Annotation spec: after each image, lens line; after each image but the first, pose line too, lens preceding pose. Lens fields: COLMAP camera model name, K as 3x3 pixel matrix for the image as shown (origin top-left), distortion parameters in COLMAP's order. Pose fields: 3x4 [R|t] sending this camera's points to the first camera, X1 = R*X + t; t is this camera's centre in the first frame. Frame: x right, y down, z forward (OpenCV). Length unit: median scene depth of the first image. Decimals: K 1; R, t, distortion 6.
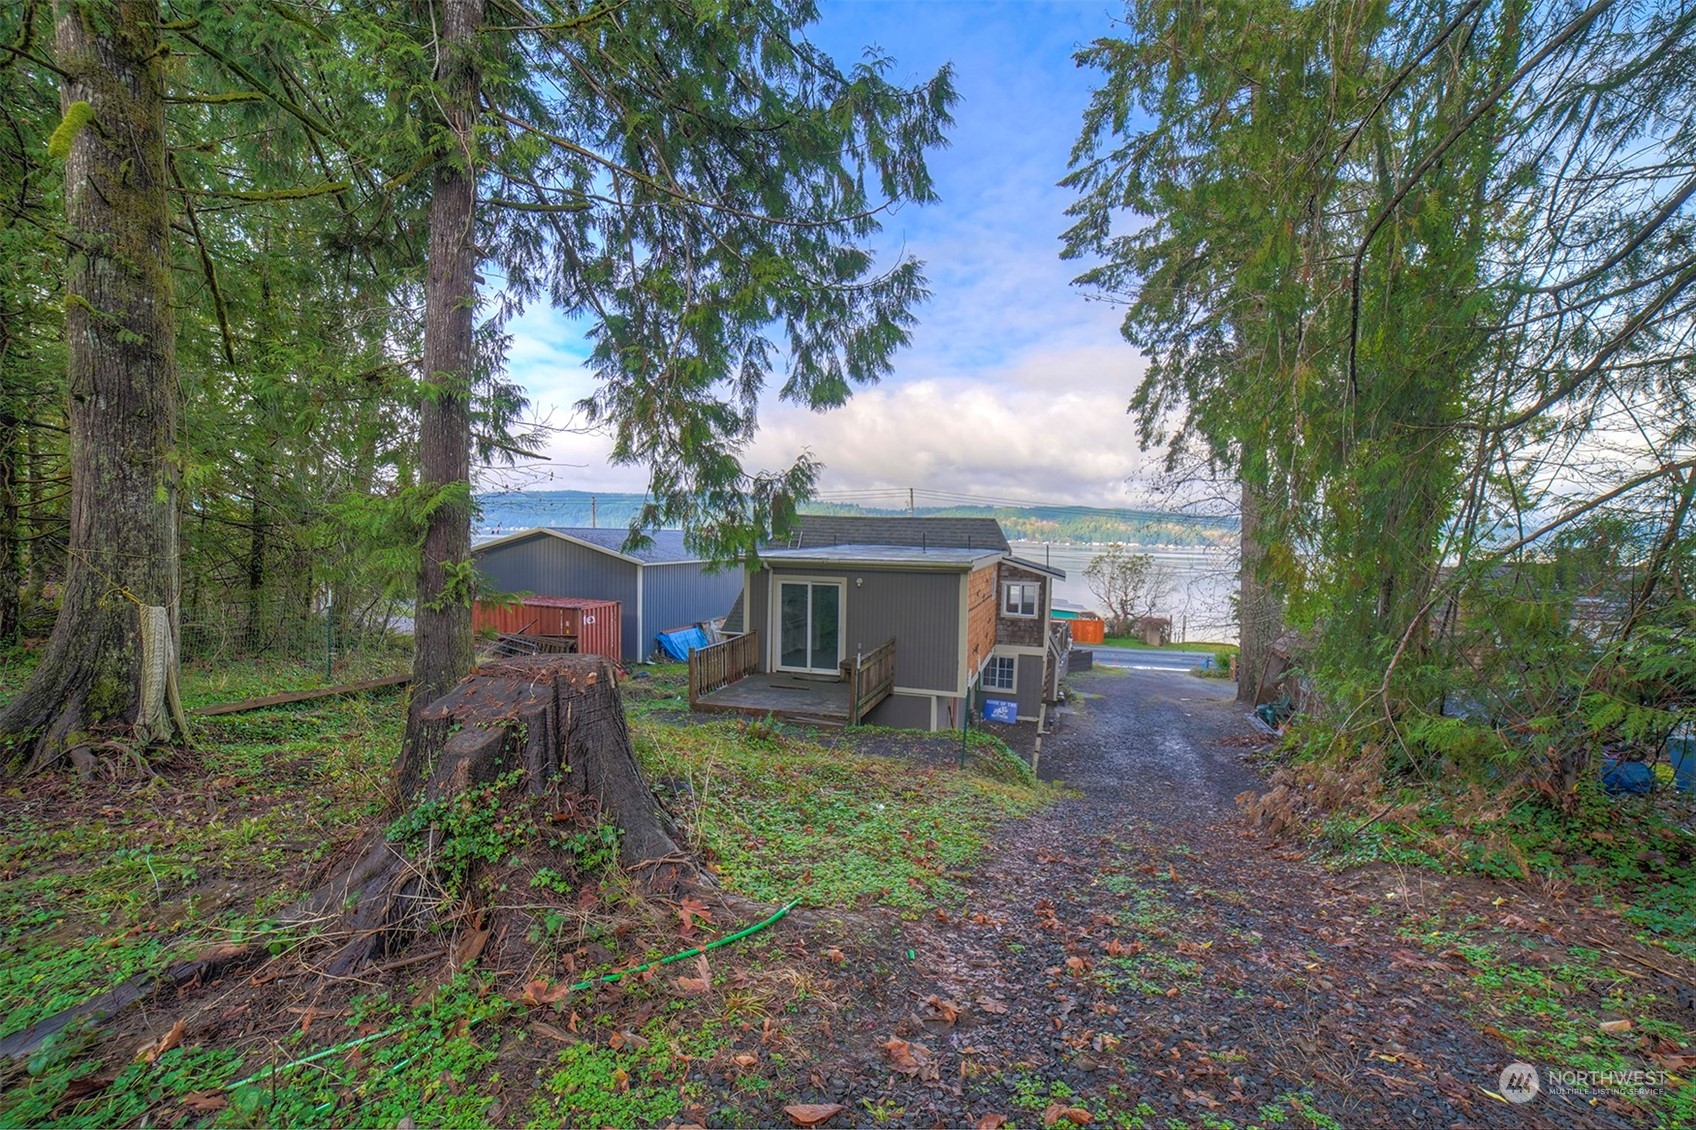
lens RADIAL K [[701.1, 0, 855.9], [0, 701.1, 582.3], [0, 0, 1]] dist [-0.093392, 0.024108]
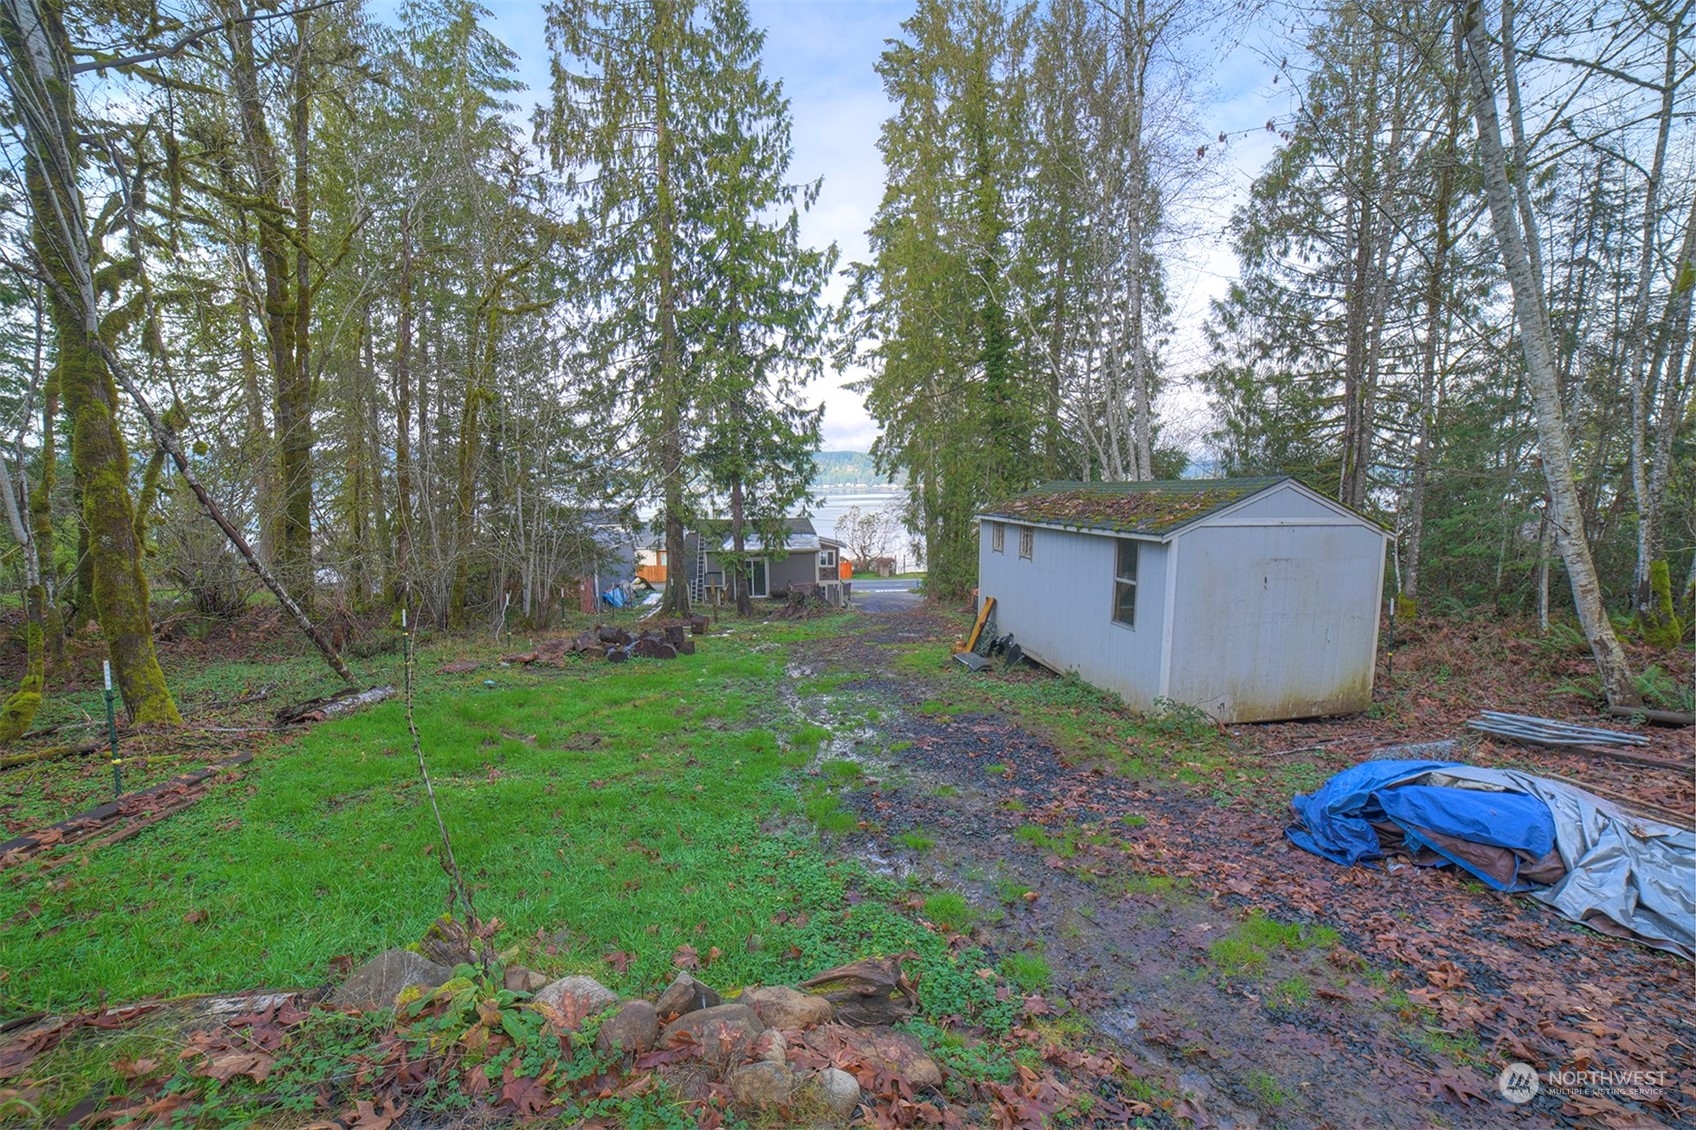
lens RADIAL K [[701.1, 0, 855.9], [0, 701.1, 582.3], [0, 0, 1]] dist [-0.093392, 0.024108]
pose [[0.929766, -0.079749, 0.359409, -0.363472], [0.051467, 0.994826, 0.087598, -0.068240], [-0.364535, -0.062947, 0.929060, -0.812601]]
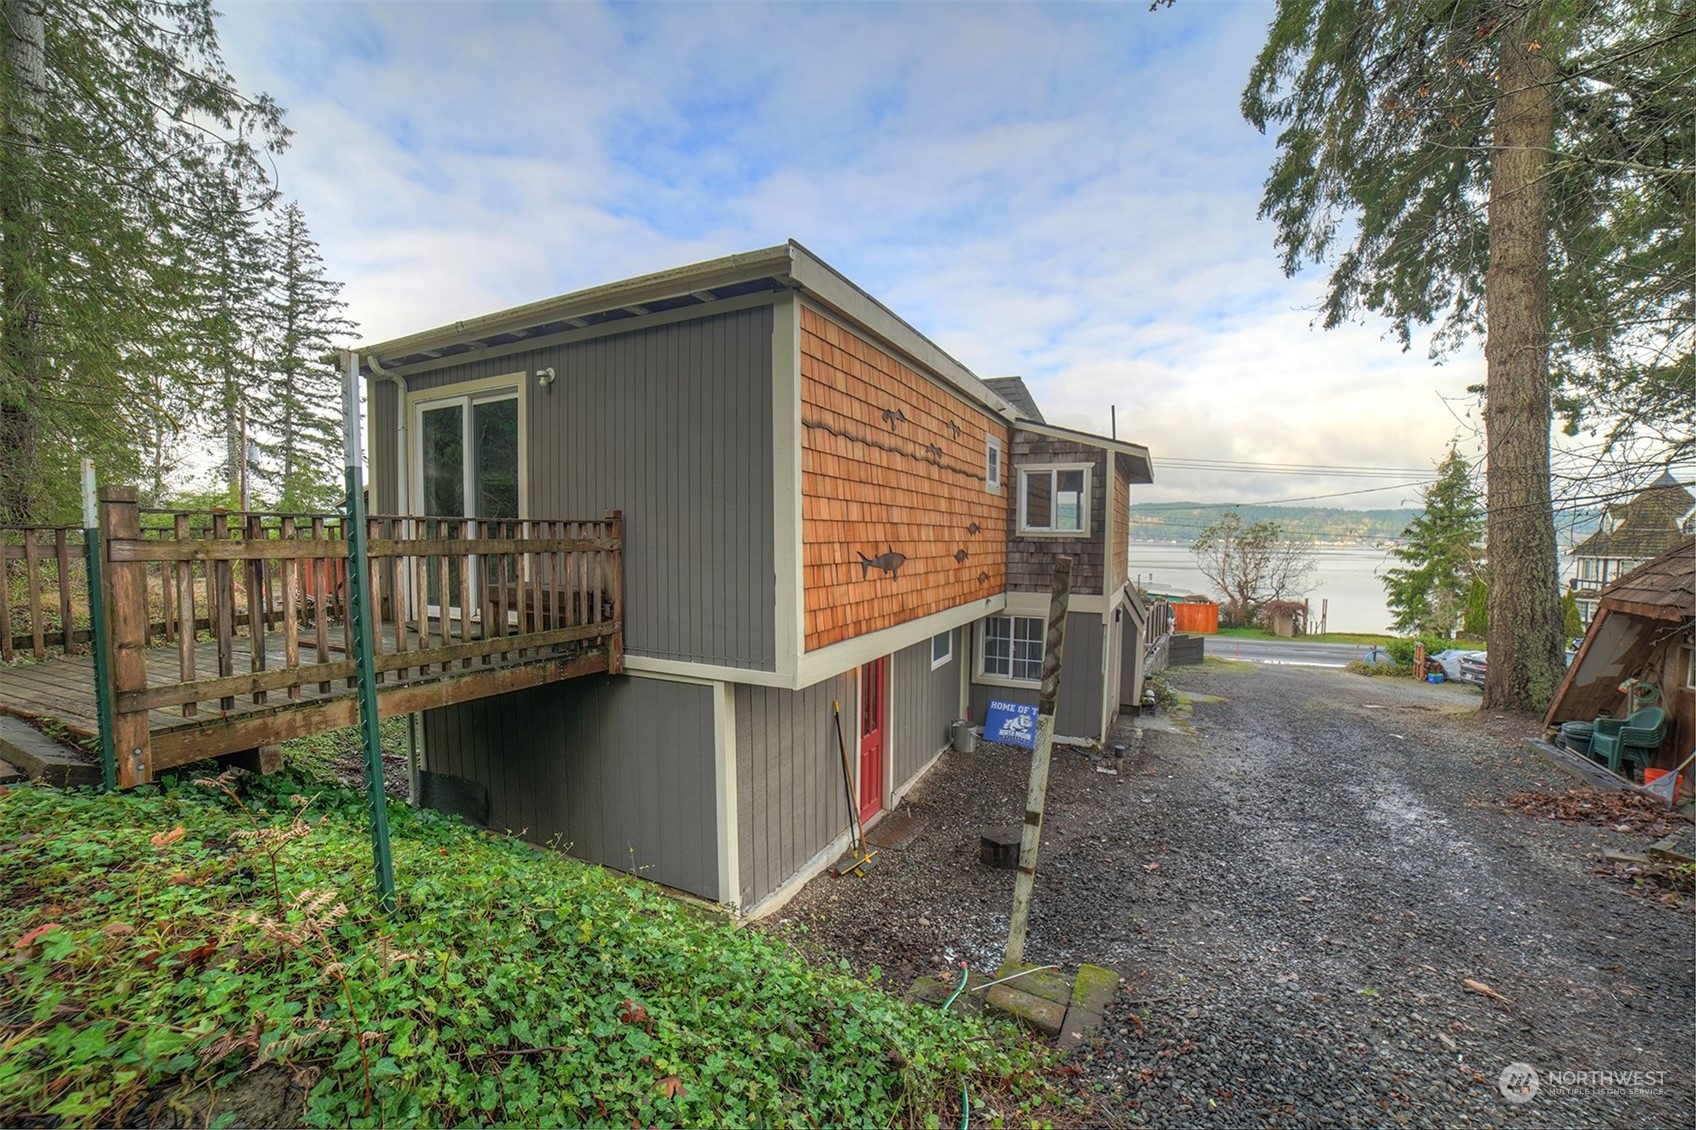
lens RADIAL K [[701.1, 0, 855.9], [0, 701.1, 582.3], [0, 0, 1]] dist [-0.093392, 0.024108]
pose [[0.990504, -0.005776, -0.137364, 0.132952], [0.005380, 0.999980, -0.003254, 0.068601], [0.137380, 0.002484, 0.990515, 0.400221]]
